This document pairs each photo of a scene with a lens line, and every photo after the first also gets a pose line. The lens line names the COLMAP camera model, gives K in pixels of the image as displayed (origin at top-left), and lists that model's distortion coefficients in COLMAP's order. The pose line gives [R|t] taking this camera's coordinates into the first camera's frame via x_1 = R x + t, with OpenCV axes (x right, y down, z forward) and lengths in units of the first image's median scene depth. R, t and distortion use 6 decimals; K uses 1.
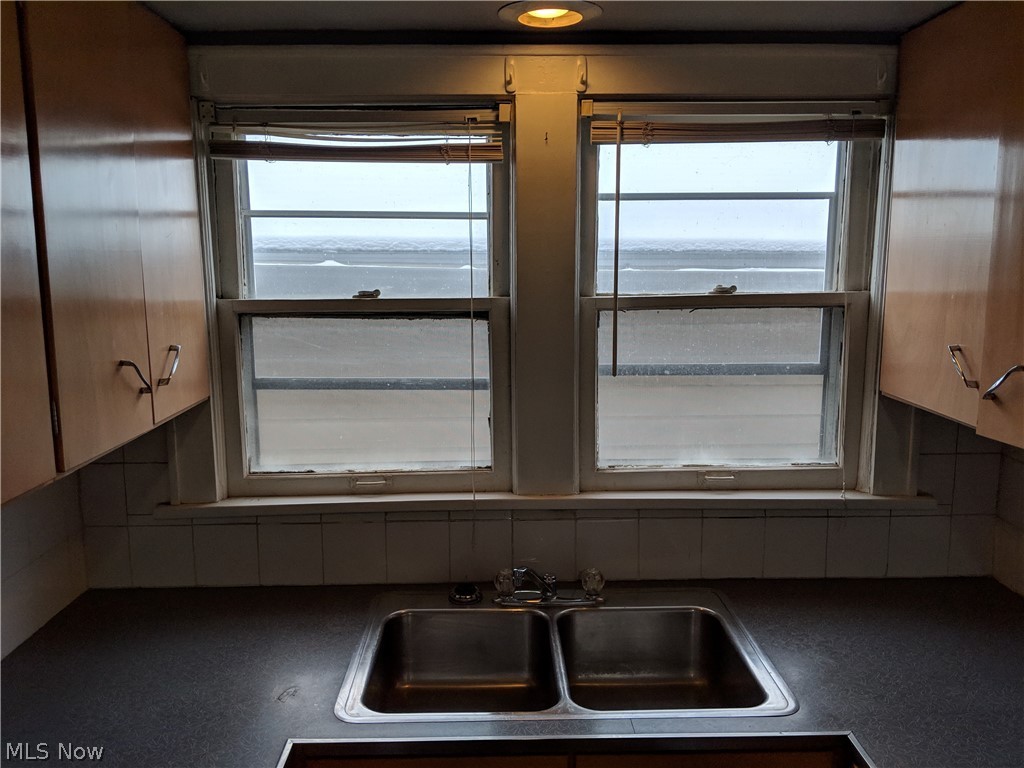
lens RADIAL K [[803.7, 0, 517.1], [0, 803.7, 380.2], [0, 0, 1]] dist [0.059164, -0.124661]
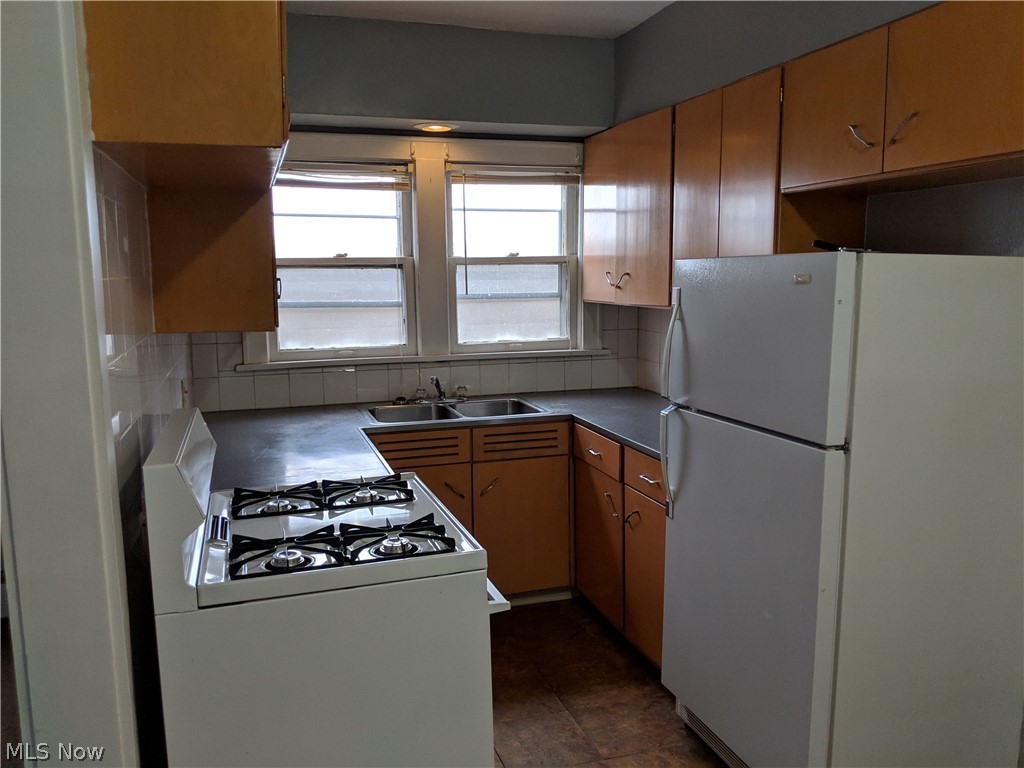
lens RADIAL K [[803.7, 0, 528.5], [0, 803.7, 400.7], [0, 0, 1]] dist [0.059164, -0.124661]
pose [[0.951800, -0.054484, 0.301841, -0.369030], [0.051106, 0.998511, 0.019081, 0.236665], [-0.302431, -0.002736, 0.953167, -1.039859]]
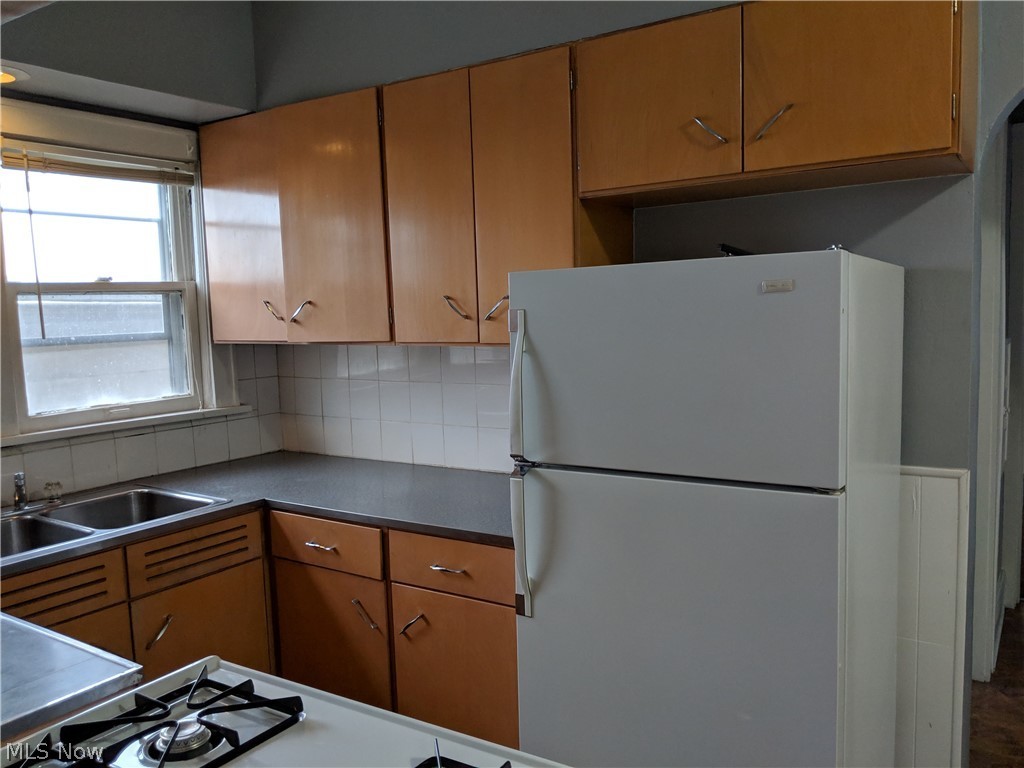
lens RADIAL K [[803.7, 0, 519.0], [0, 803.7, 393.3], [0, 0, 1]] dist [0.059164, -0.124661]
pose [[0.560437, -0.101551, 0.821947, -0.549236], [0.148046, 0.988753, 0.021216, 0.172107], [-0.814857, 0.109796, 0.569168, -0.409274]]
